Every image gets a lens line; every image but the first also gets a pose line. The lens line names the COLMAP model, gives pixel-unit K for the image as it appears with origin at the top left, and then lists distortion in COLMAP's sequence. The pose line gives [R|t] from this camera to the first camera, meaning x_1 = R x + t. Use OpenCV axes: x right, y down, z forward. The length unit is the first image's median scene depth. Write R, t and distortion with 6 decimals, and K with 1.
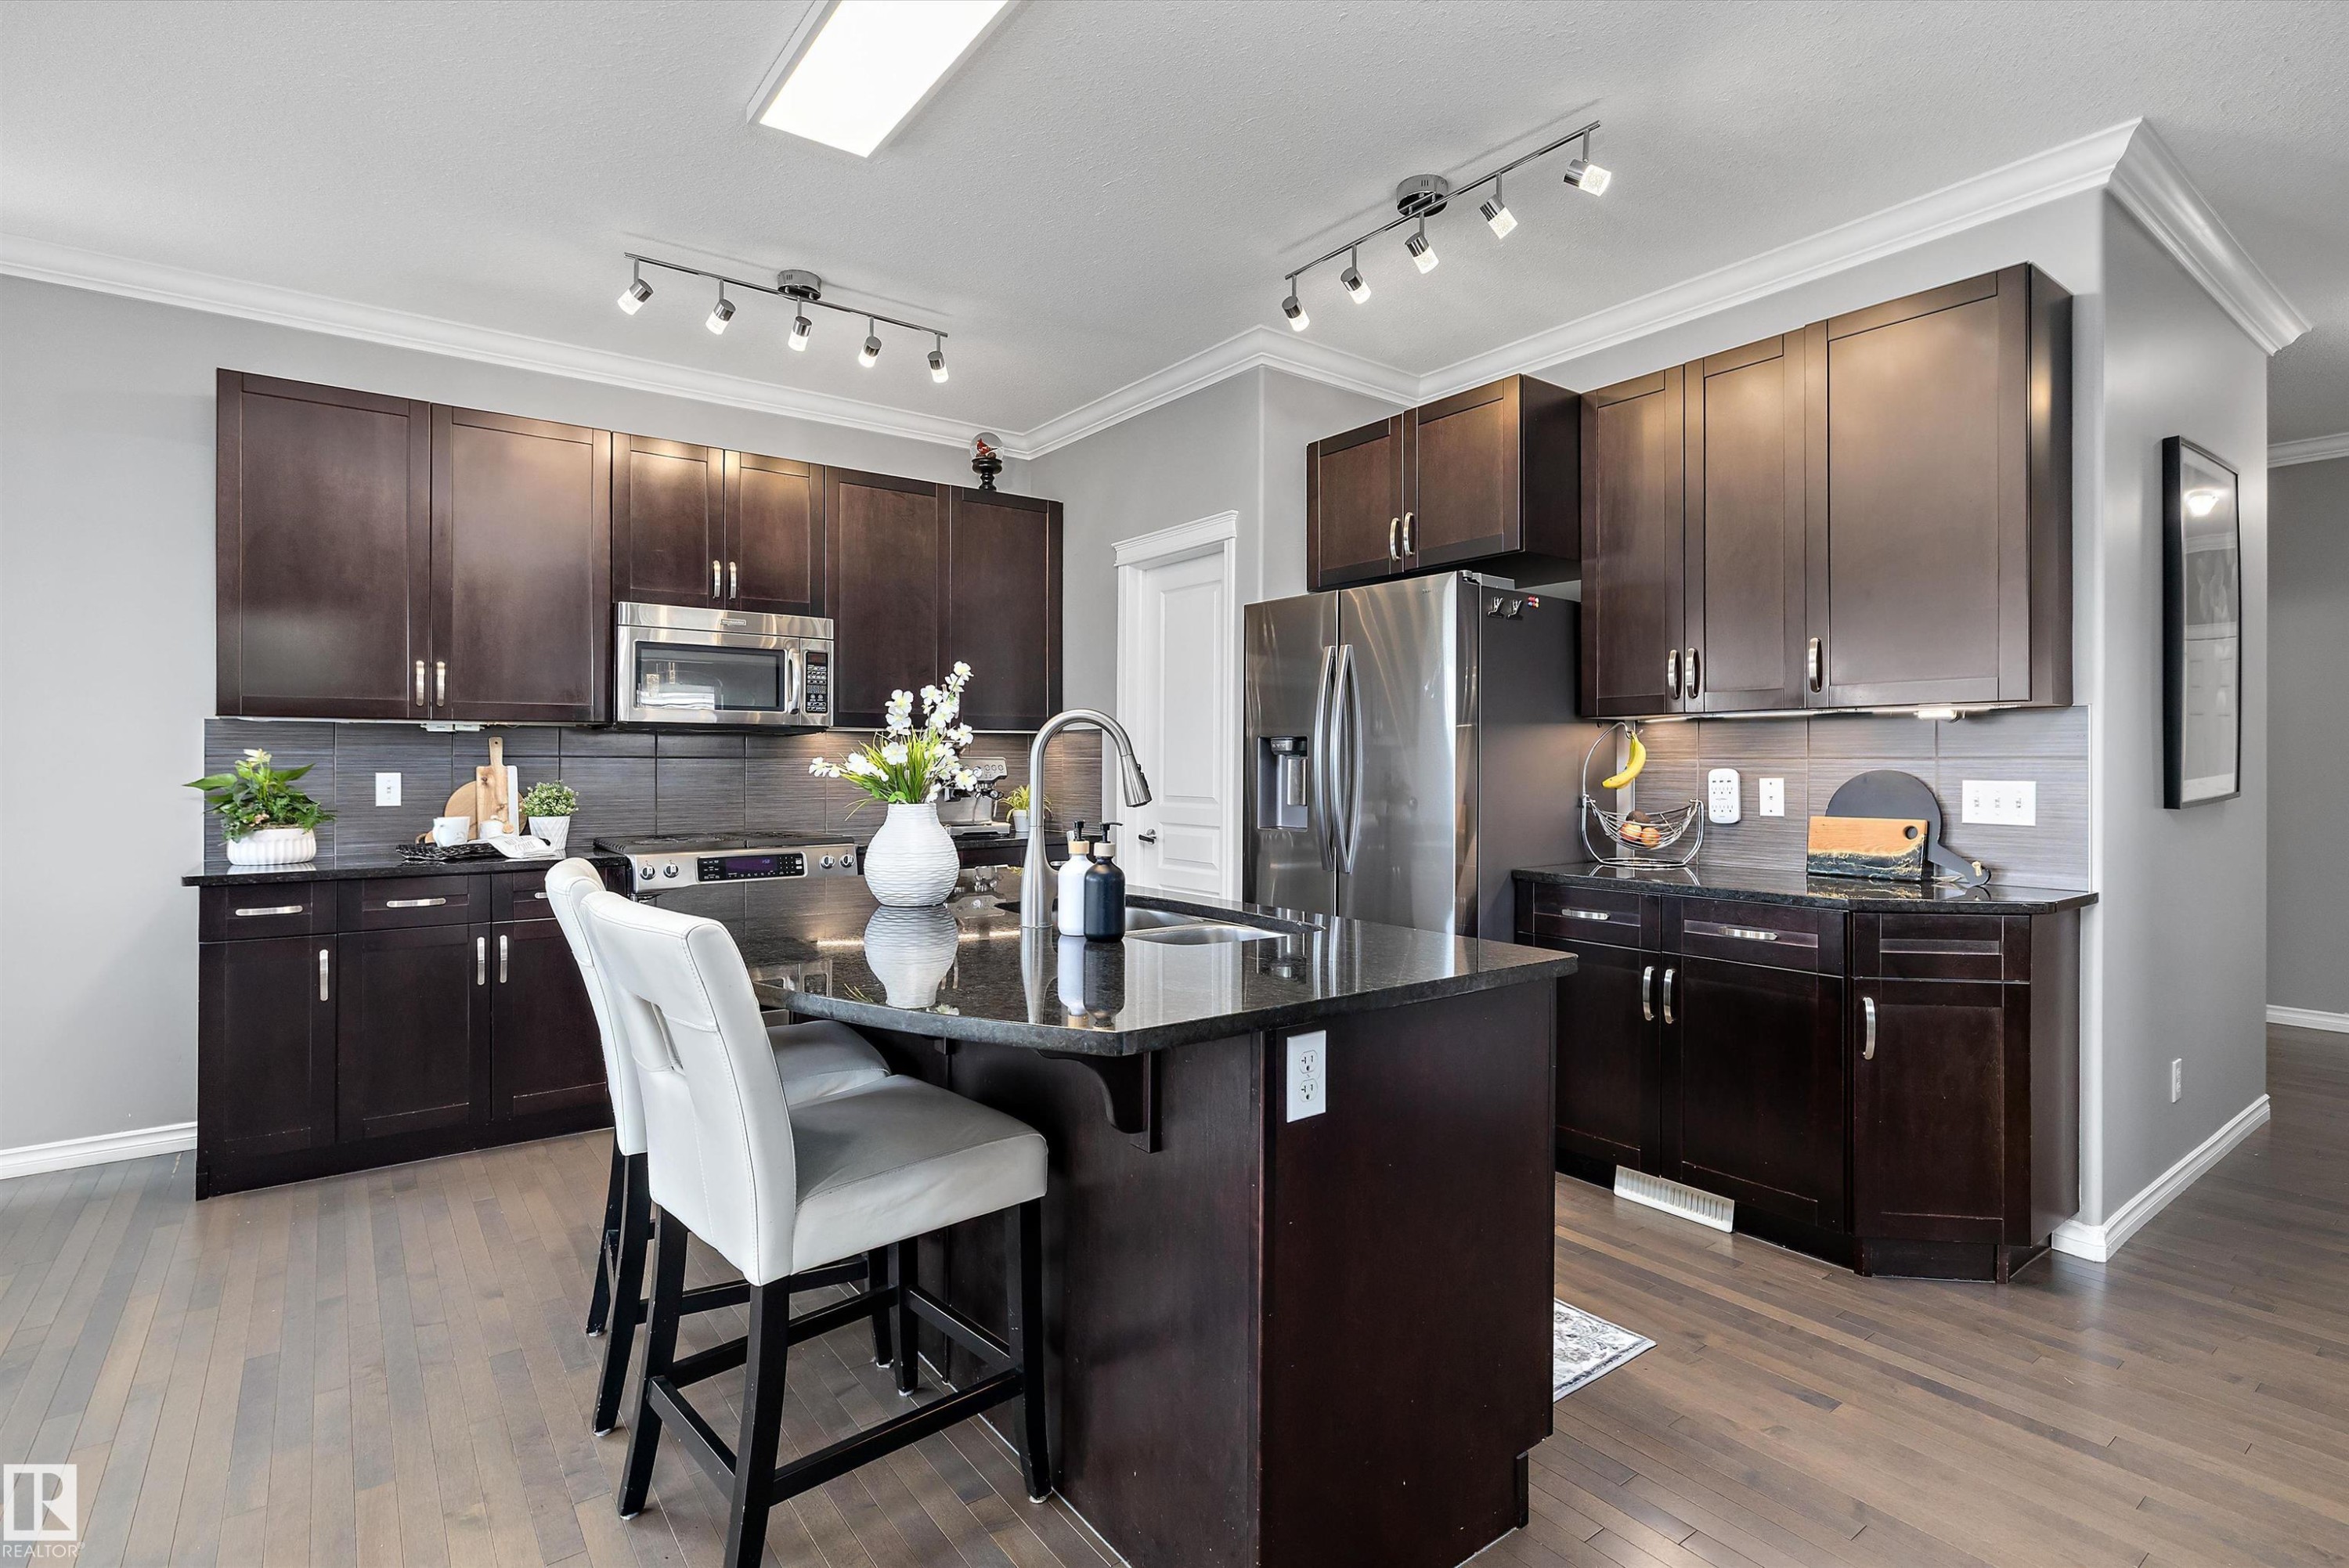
lens RADIAL K [[1119.6, 0, 1174.5], [0, 1119.6, 784.0], [0, 0, 1]] dist [-0.001594, -0.000058]
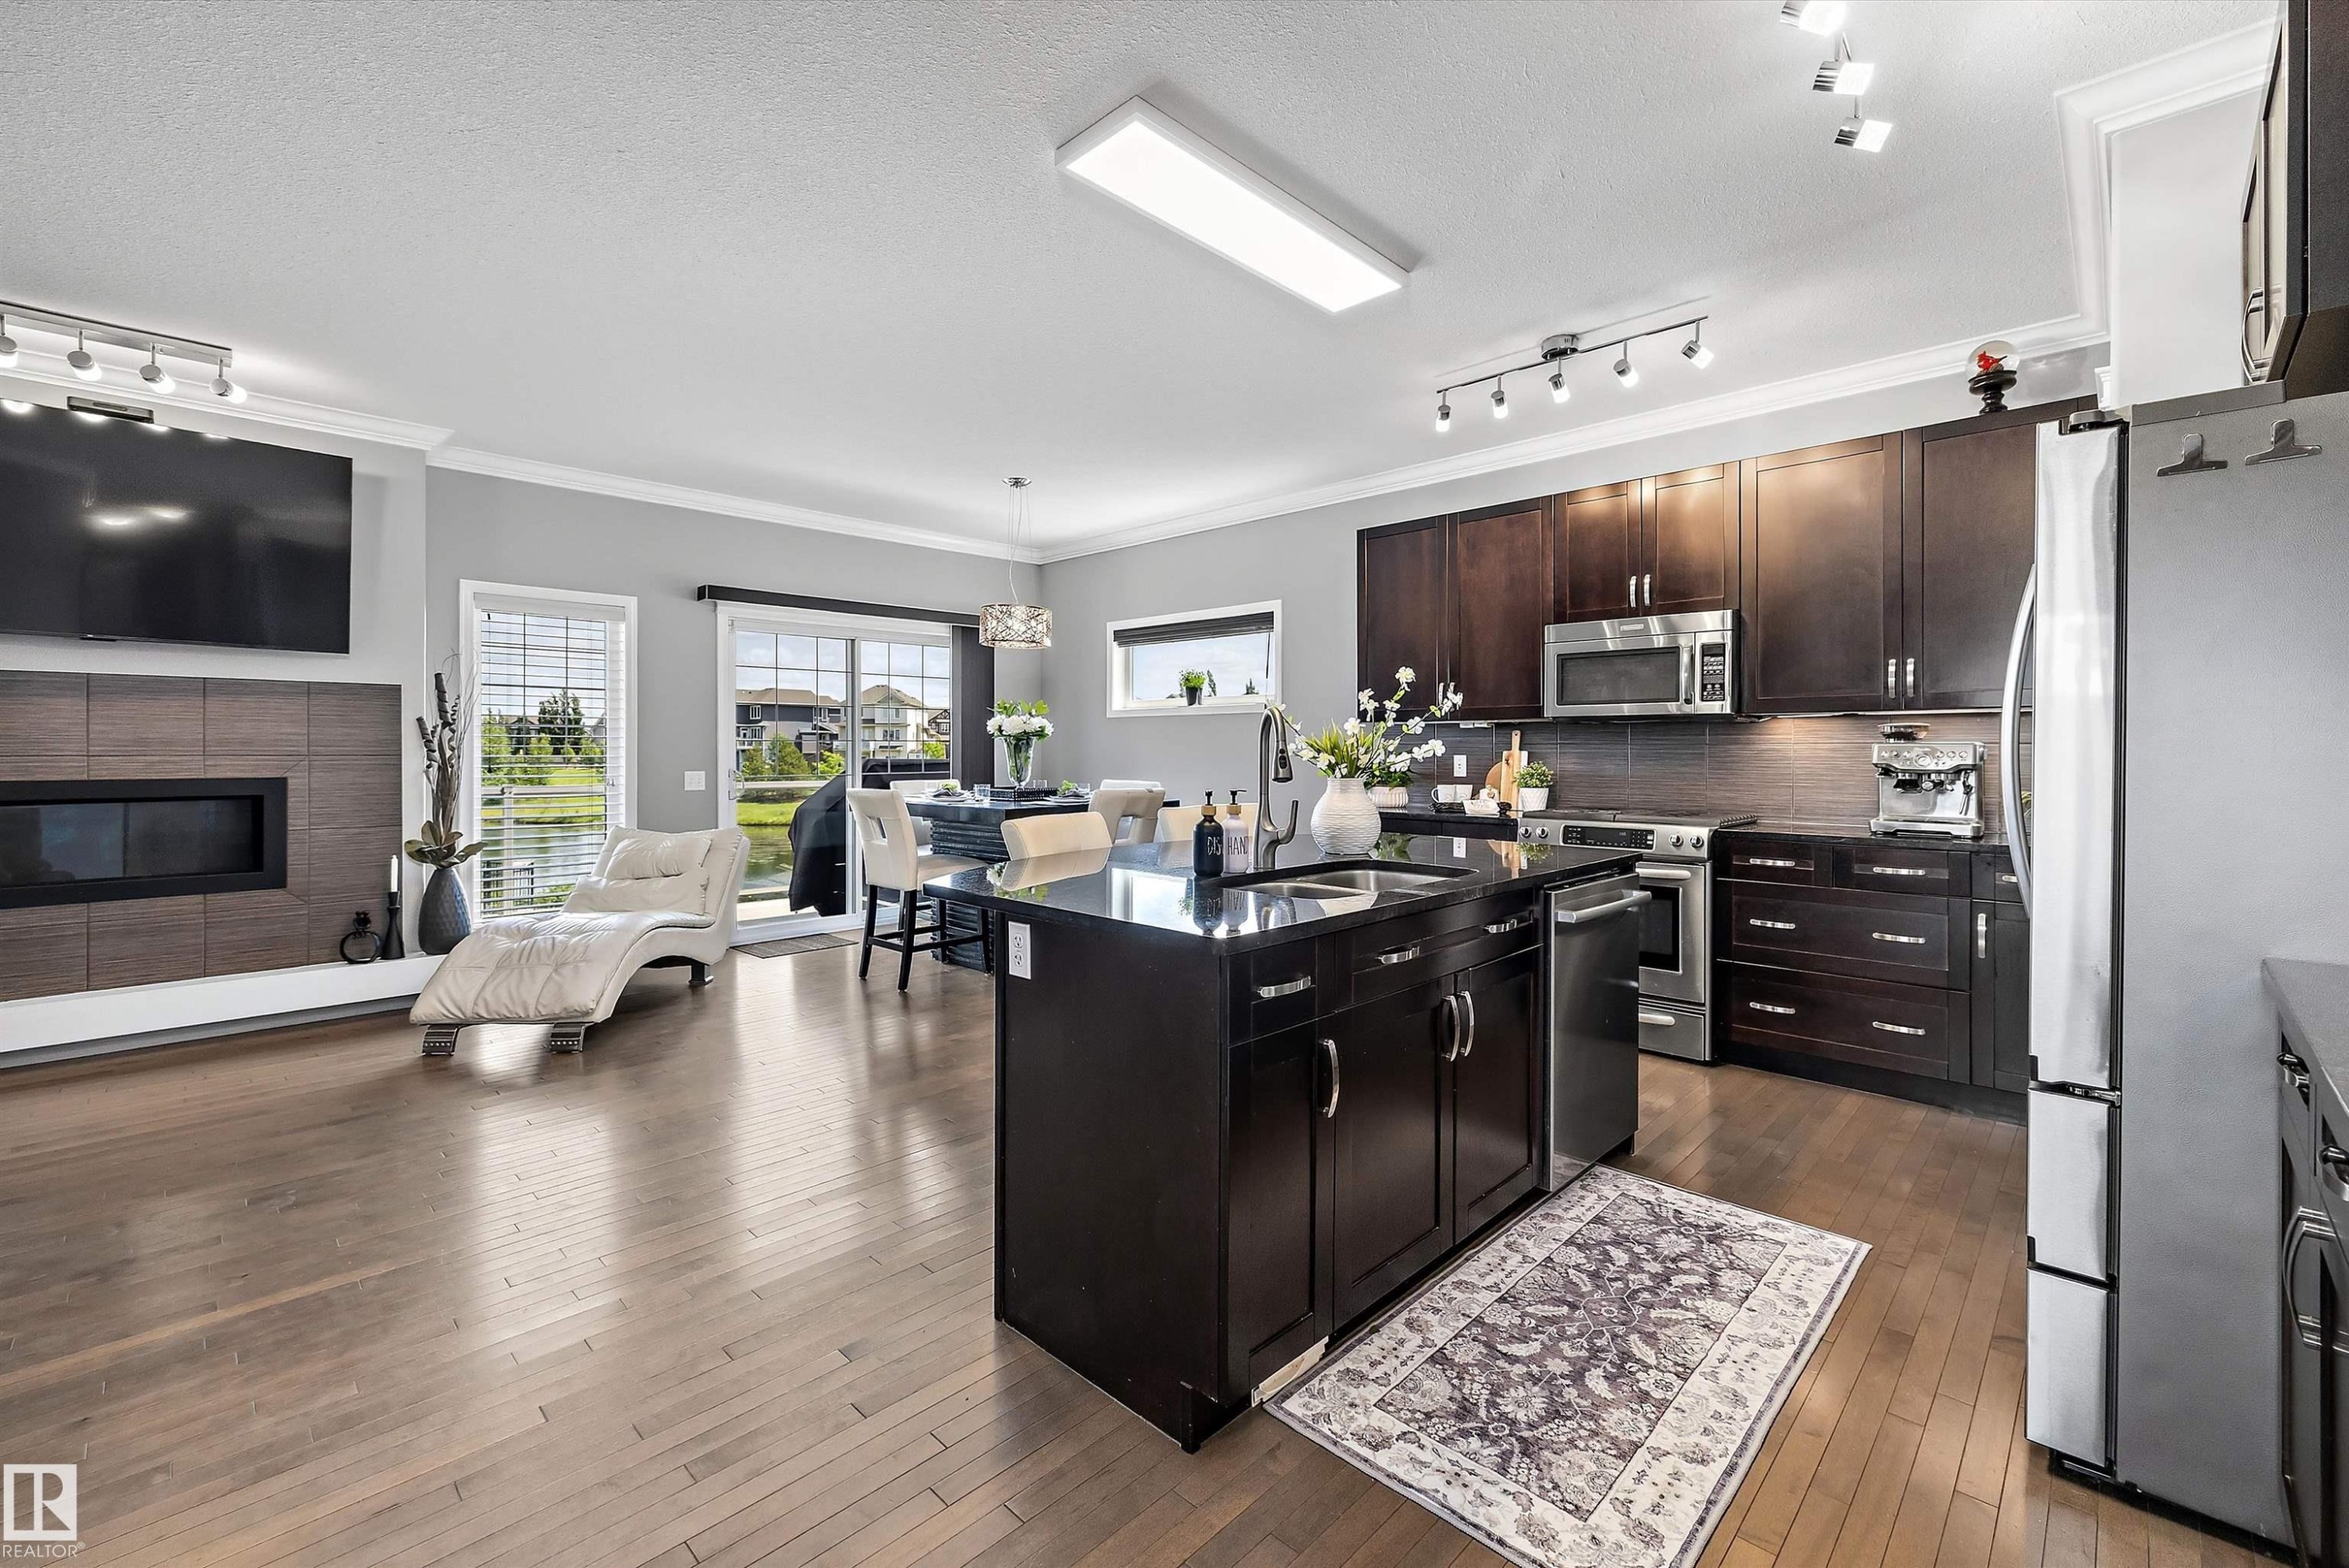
lens RADIAL K [[989.4, 0, 1168.2], [0, 989.4, 760.2], [0, 0, 1]] dist [-0.000899, 0.000175]
pose [[0.147200, 0.012769, -0.989024, 0.543580], [-0.021692, 0.999718, 0.009678, -0.006129], [0.988869, 0.020029, 0.147435, 0.365652]]
